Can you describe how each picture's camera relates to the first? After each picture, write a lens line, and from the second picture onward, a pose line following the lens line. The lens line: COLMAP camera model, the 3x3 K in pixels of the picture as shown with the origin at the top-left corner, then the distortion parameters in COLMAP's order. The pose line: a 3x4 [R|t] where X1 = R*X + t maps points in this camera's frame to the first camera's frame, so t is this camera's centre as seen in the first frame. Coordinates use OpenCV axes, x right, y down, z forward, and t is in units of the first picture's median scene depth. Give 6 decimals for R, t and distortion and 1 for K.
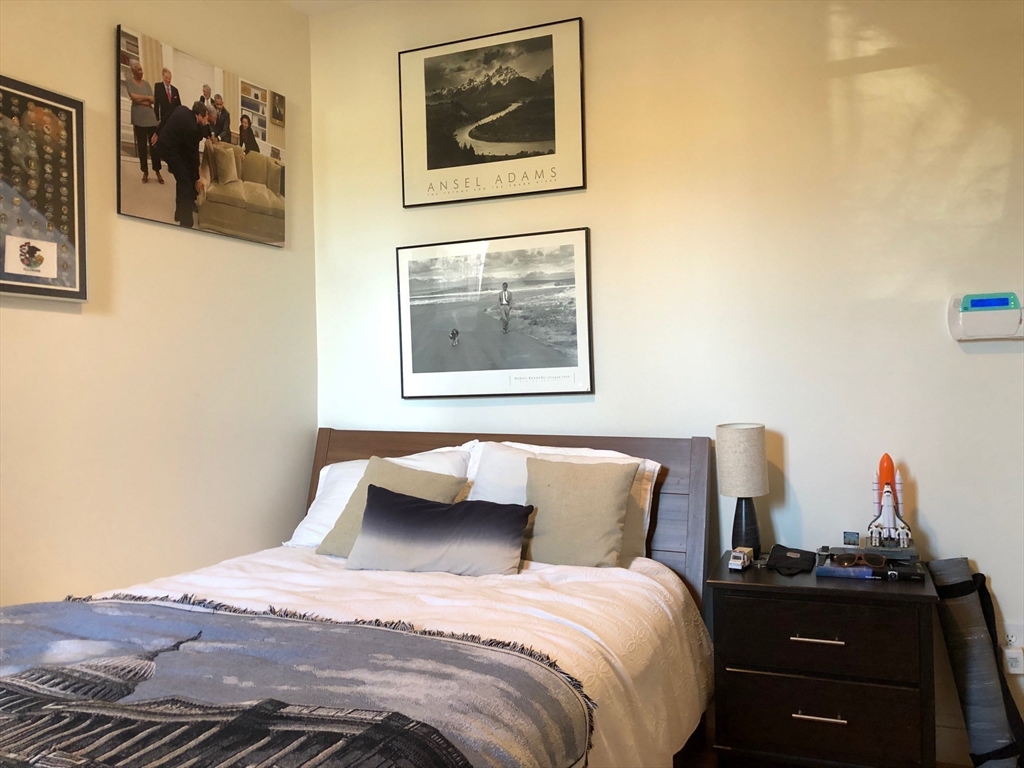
lens RADIAL K [[857.9, 0, 512.0], [0, 857.9, 384.0], [0, 0, 1]] dist [0.006214, 0.006303]
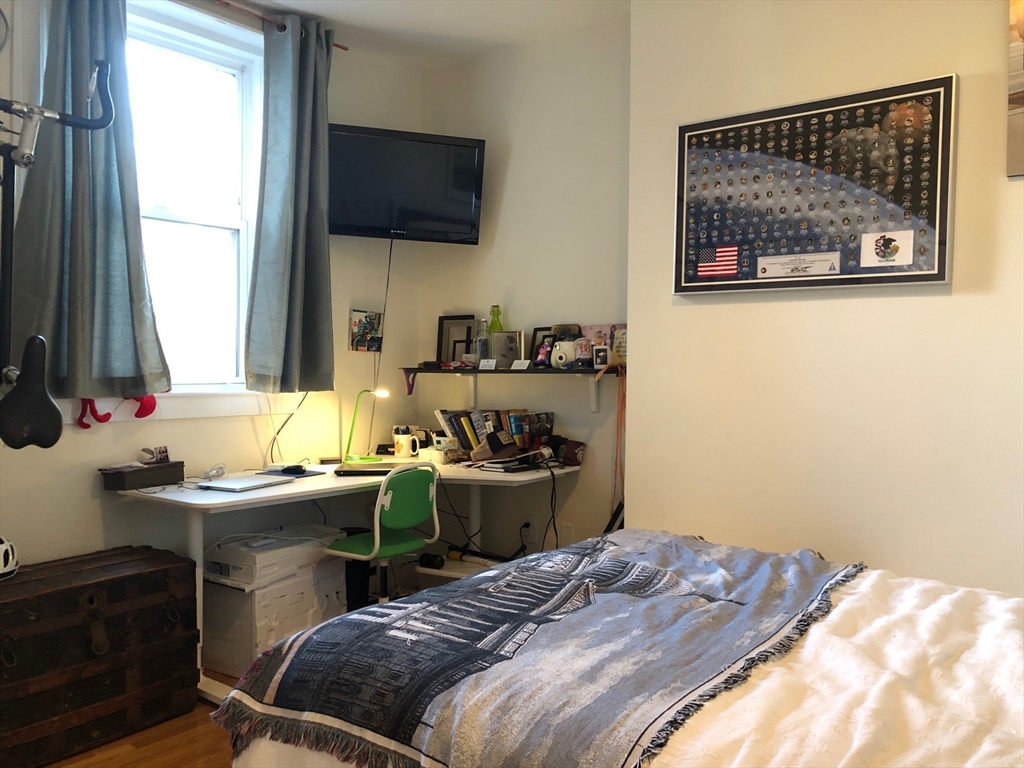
lens RADIAL K [[836.3, 0, 512.0], [0, 836.3, 384.0], [0, 0, 1]] dist [0.021305, 0.005892]
pose [[-0.251969, 0.044805, -0.966697, 0.594589], [-0.007633, 0.998805, 0.048282, -0.024586], [0.967705, 0.019545, -0.251326, 0.813307]]
